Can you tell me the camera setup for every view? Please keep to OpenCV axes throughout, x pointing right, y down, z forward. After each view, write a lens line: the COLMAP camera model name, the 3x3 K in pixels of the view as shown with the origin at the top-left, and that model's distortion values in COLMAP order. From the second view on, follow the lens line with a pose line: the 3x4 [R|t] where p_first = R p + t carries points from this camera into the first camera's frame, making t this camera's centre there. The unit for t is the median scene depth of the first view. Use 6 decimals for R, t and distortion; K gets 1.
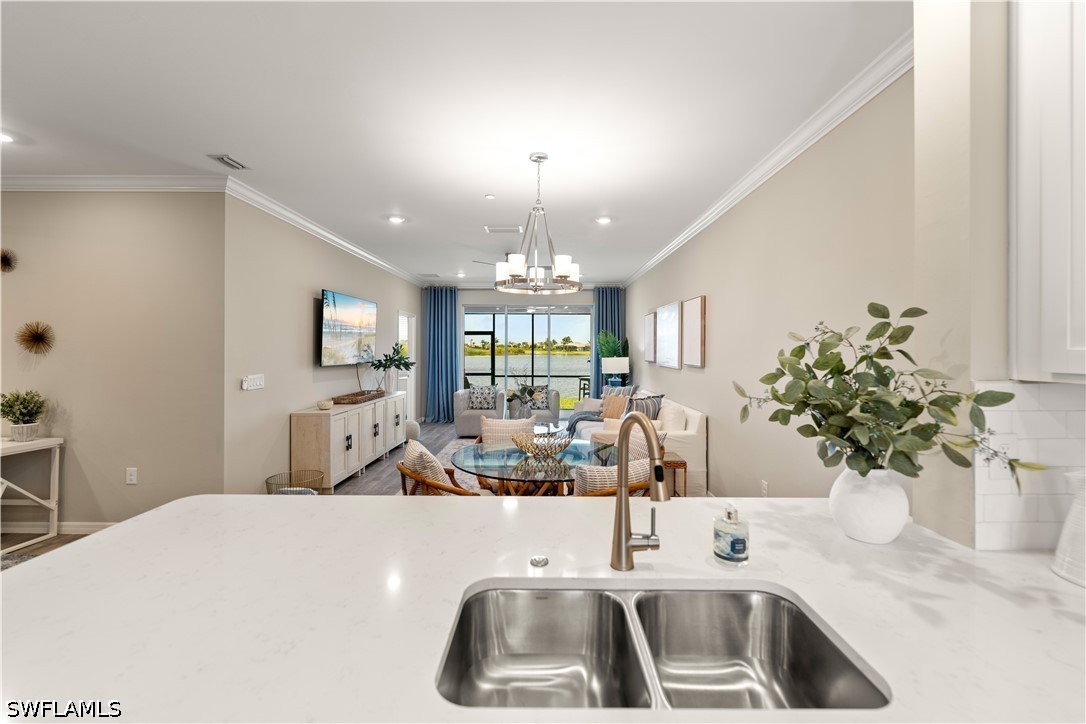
lens RADIAL K [[446.0, 0, 542.1], [0, 446.0, 352.5], [0, 0, 1]] dist [-0.000889, -0.001157]
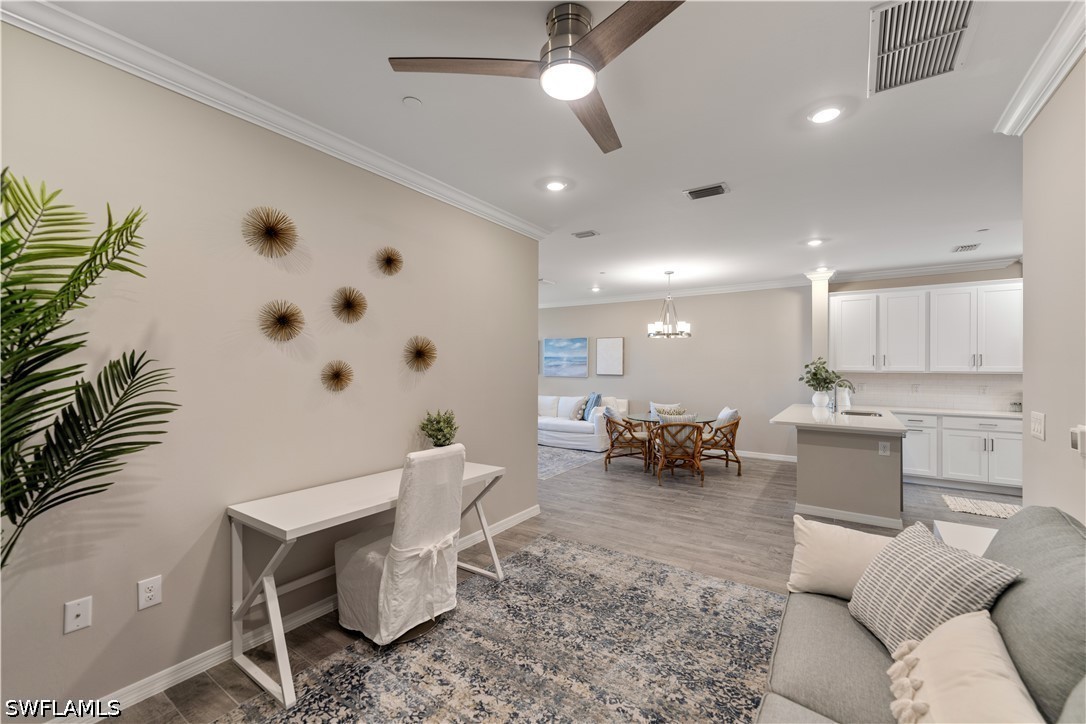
lens RADIAL K [[446.0, 0, 545.2], [0, 446.0, 364.0], [0, 0, 1]] dist [-0.000889, -0.001157]
pose [[0.550524, 0.003624, 0.834812, -0.694448], [0.005041, 0.999958, -0.007666, -0.000154], [-0.834804, 0.008429, 0.550482, 0.117948]]
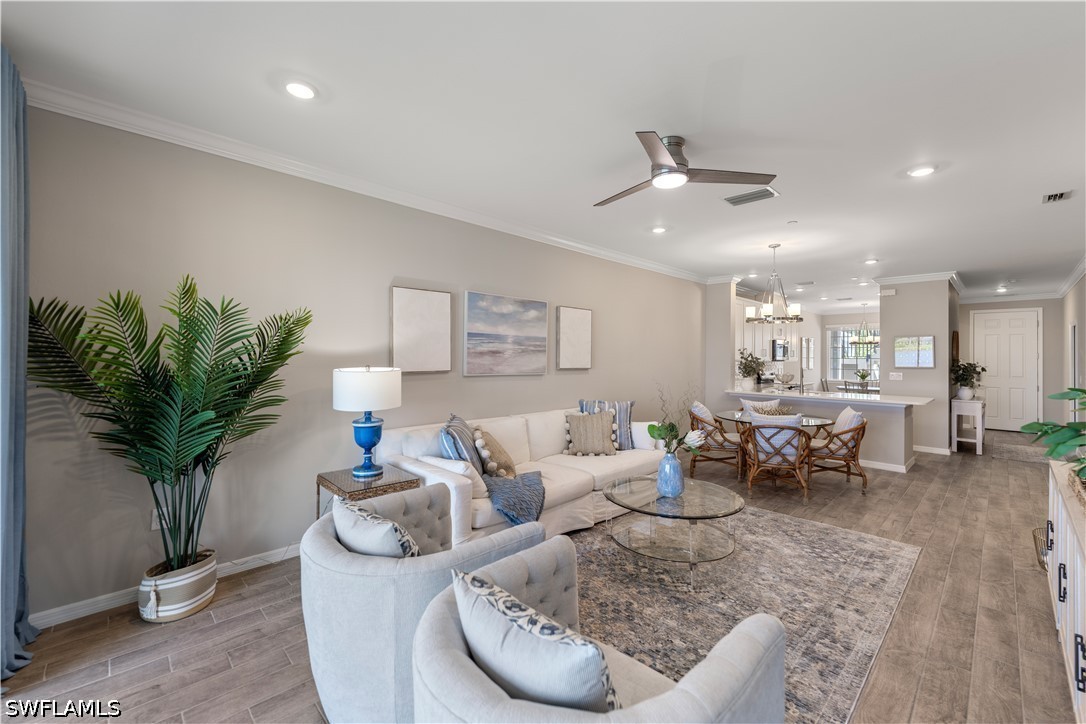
lens RADIAL K [[446.0, 0, 543.7], [0, 446.0, 348.2], [0, 0, 1]] dist [-0.000889, -0.001157]
pose [[-0.722390, 0.001105, 0.691485, -0.194793], [-0.008127, 0.999916, -0.010088, -0.004463], [-0.691438, -0.012907, -0.722320, 0.976008]]
